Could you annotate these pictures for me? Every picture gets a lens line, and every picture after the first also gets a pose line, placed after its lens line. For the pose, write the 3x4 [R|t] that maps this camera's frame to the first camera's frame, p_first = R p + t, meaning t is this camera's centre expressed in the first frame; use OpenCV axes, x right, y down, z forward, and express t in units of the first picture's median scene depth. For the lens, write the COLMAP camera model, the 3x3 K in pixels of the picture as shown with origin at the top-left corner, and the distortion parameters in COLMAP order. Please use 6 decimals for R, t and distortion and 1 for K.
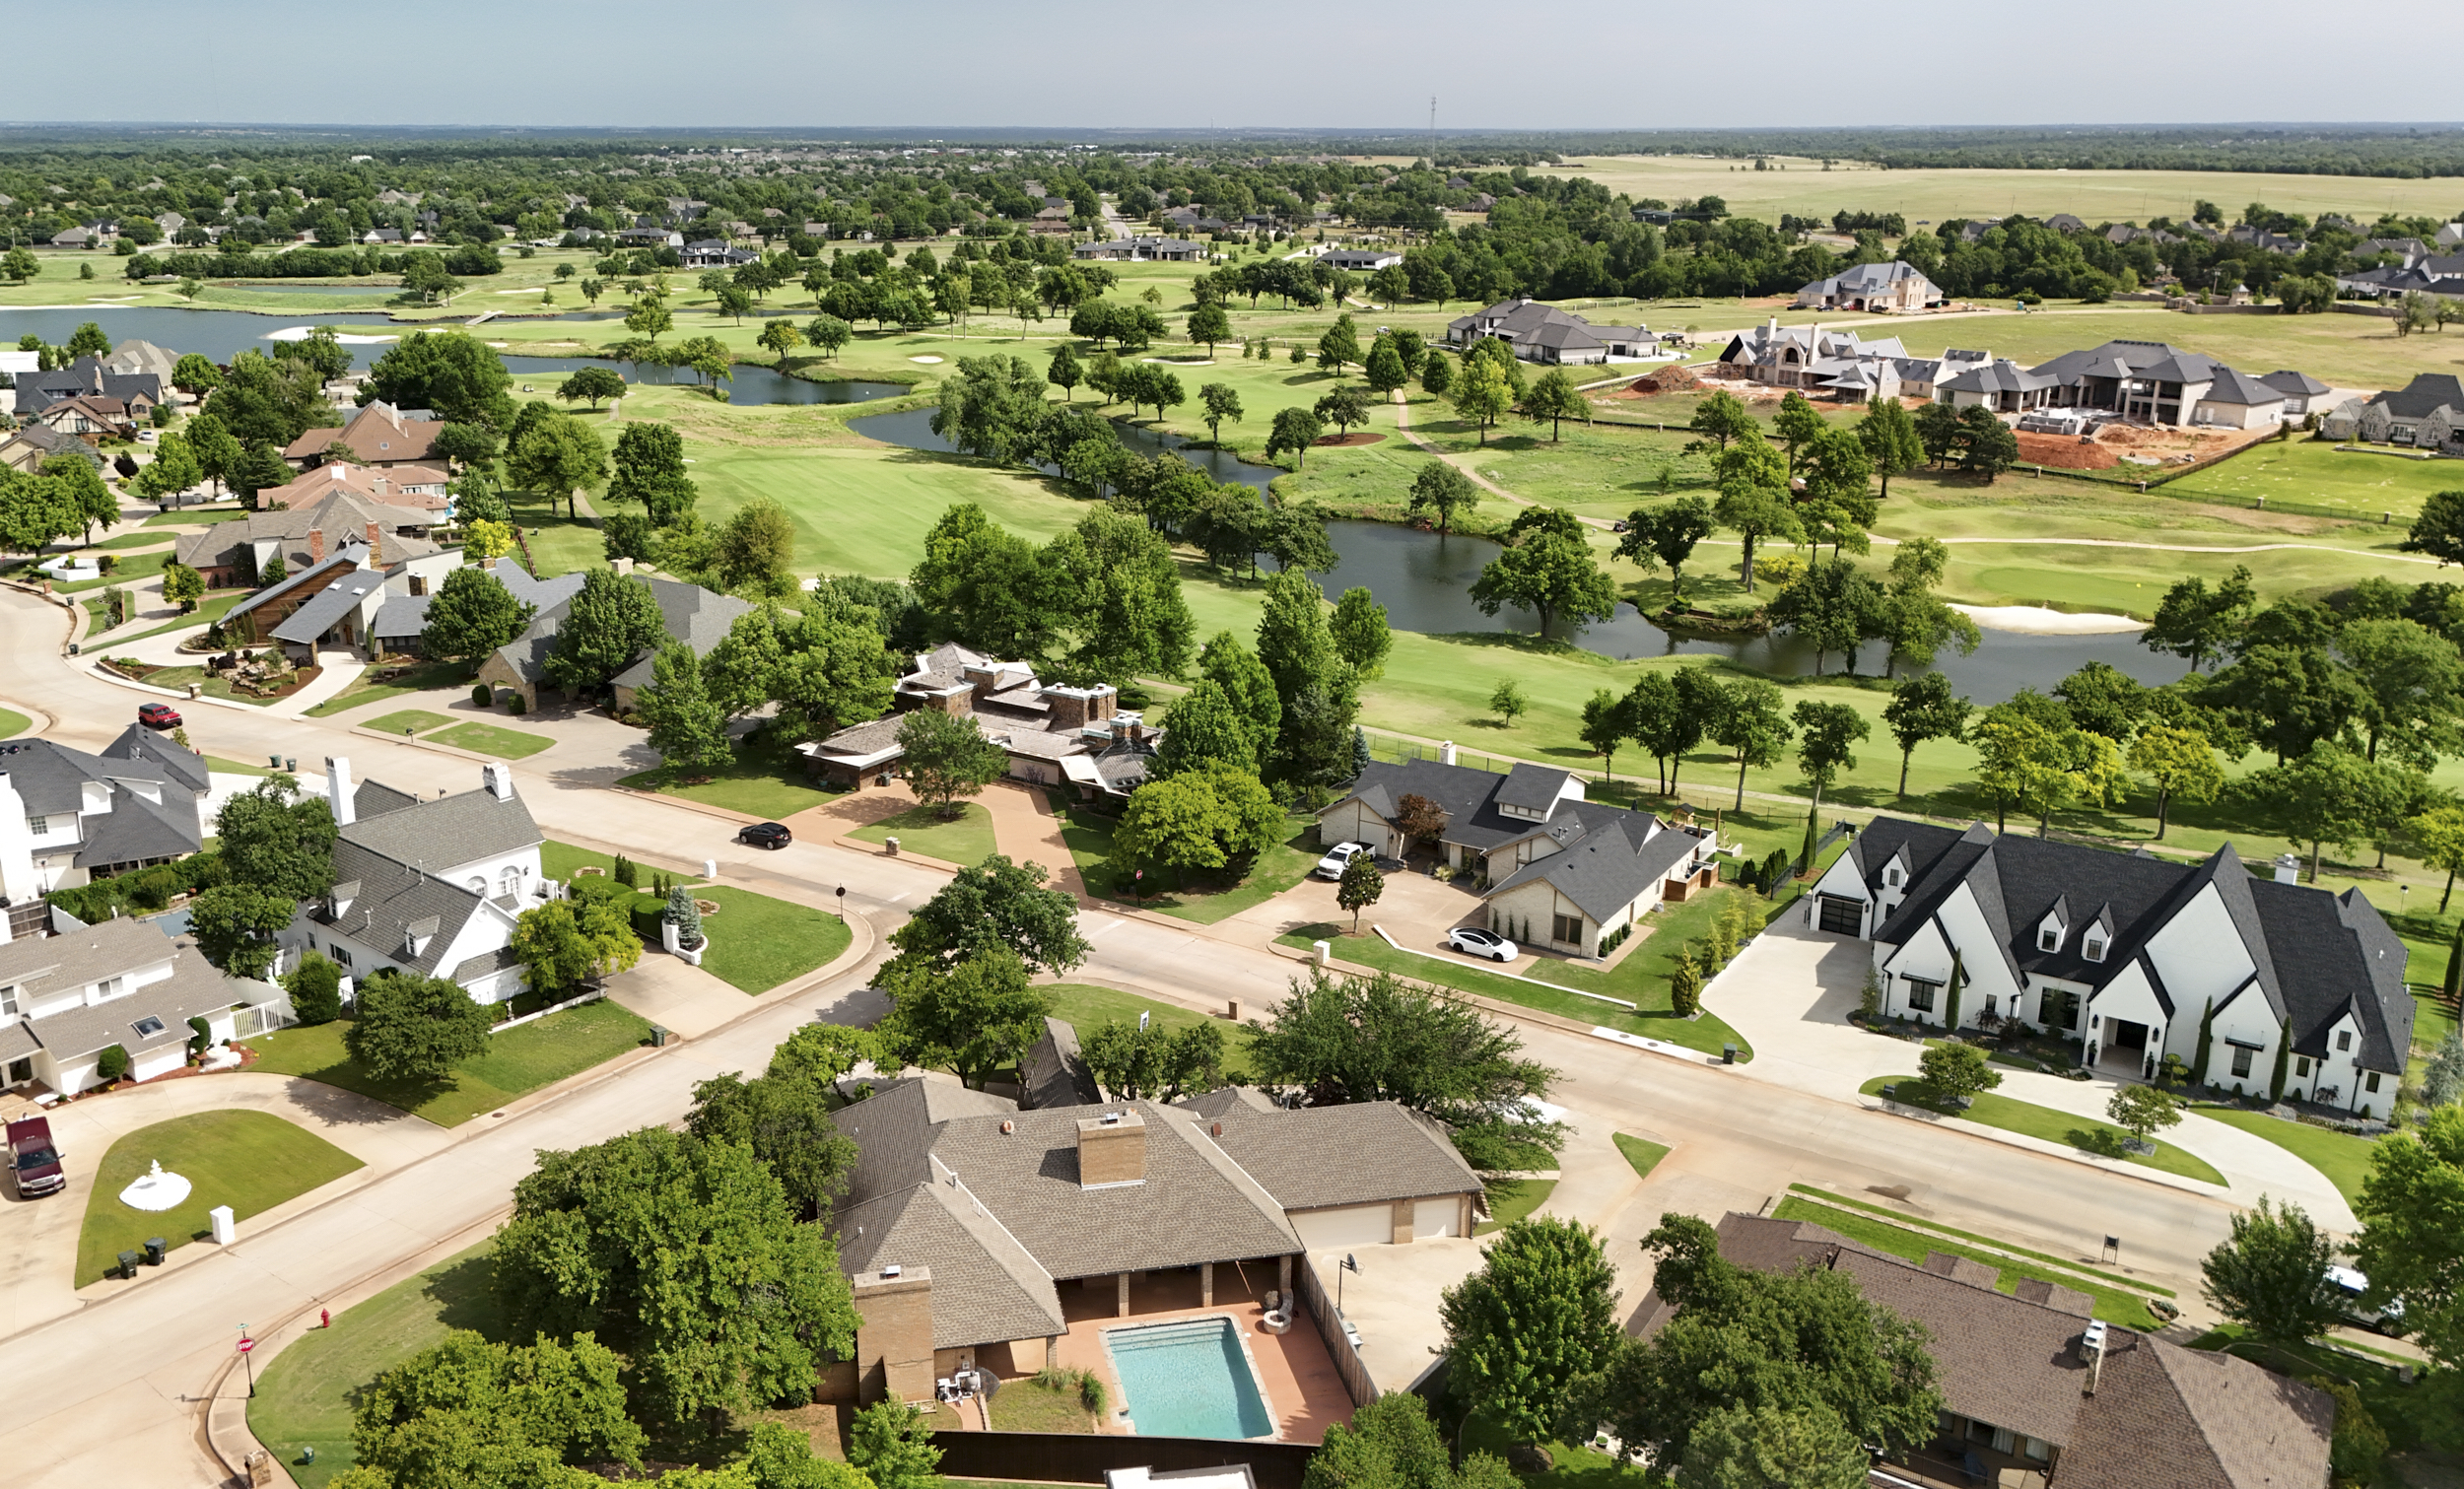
lens RADIAL K [[1976.2, 0, 1139.9], [0, 1976.2, 850.3], [0, 0, 1]] dist [0.058822, -0.062804]
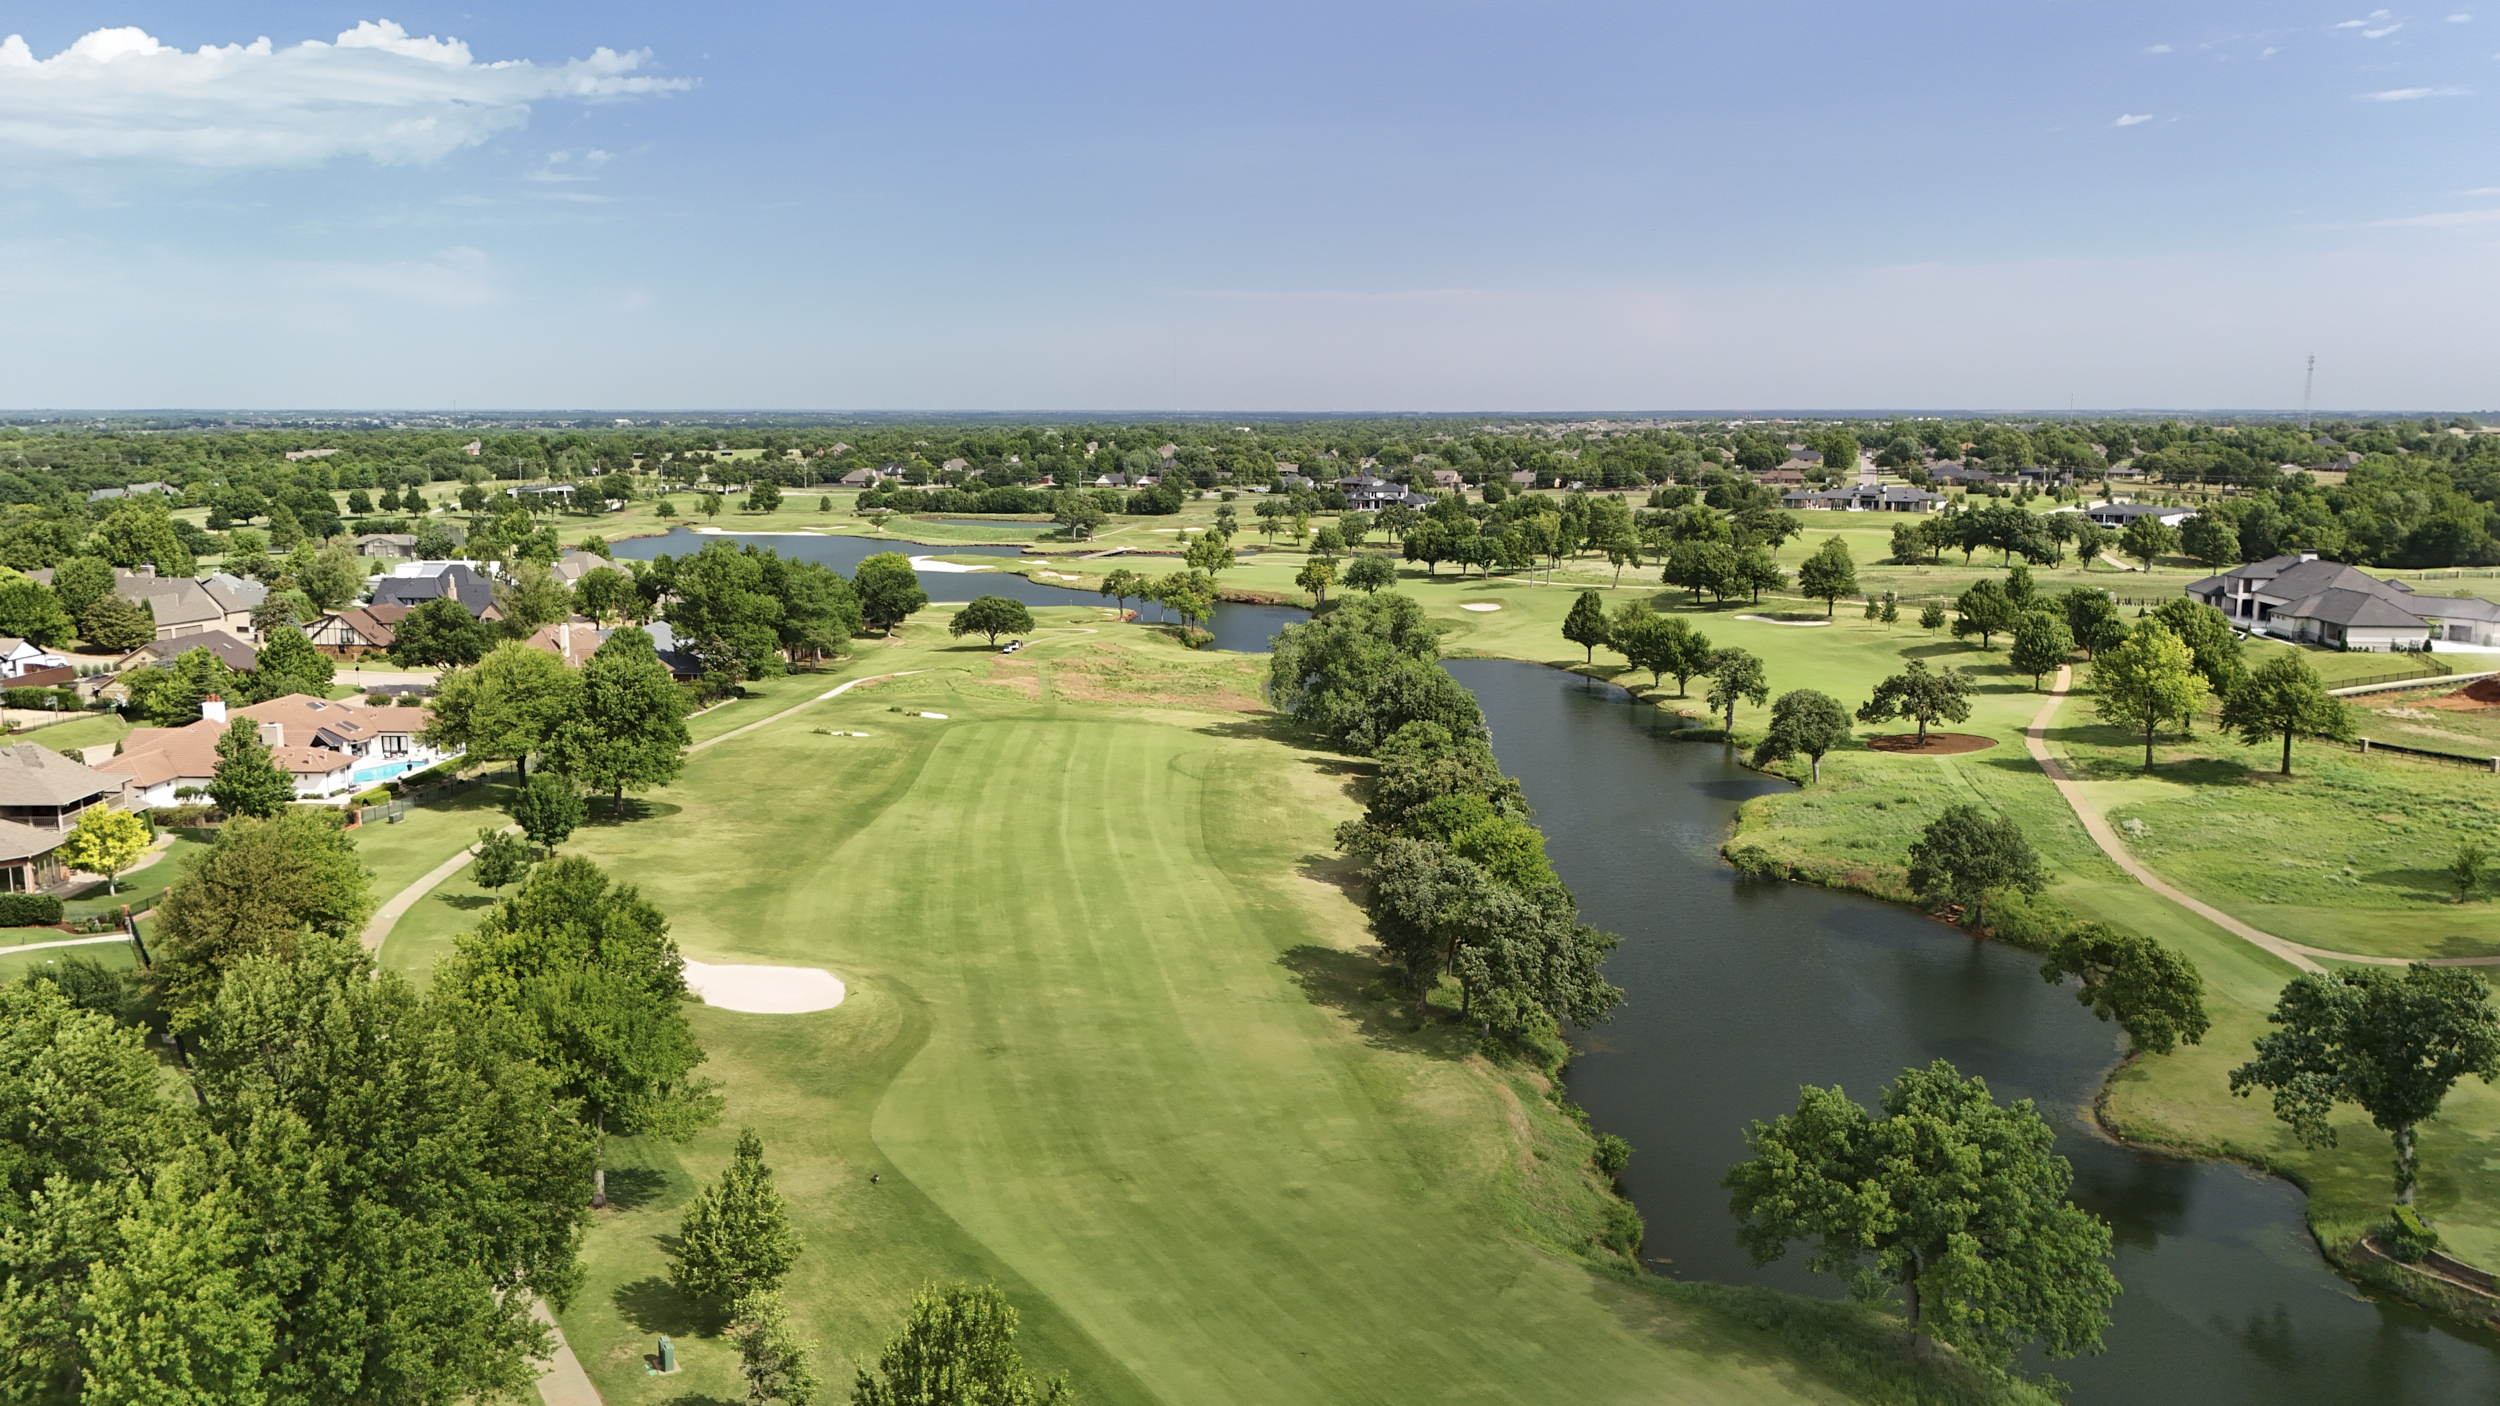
lens RADIAL K [[1866.0, 0, 1237.8], [0, 1866.0, 694.8], [0, 0, 1]] dist [0.045734, -0.046274]
pose [[0.924247, 0.057764, -0.377401, 0.140612], [-0.131251, 0.976314, -0.171999, -0.098029], [0.358526, 0.208504, 0.909937, 0.400857]]
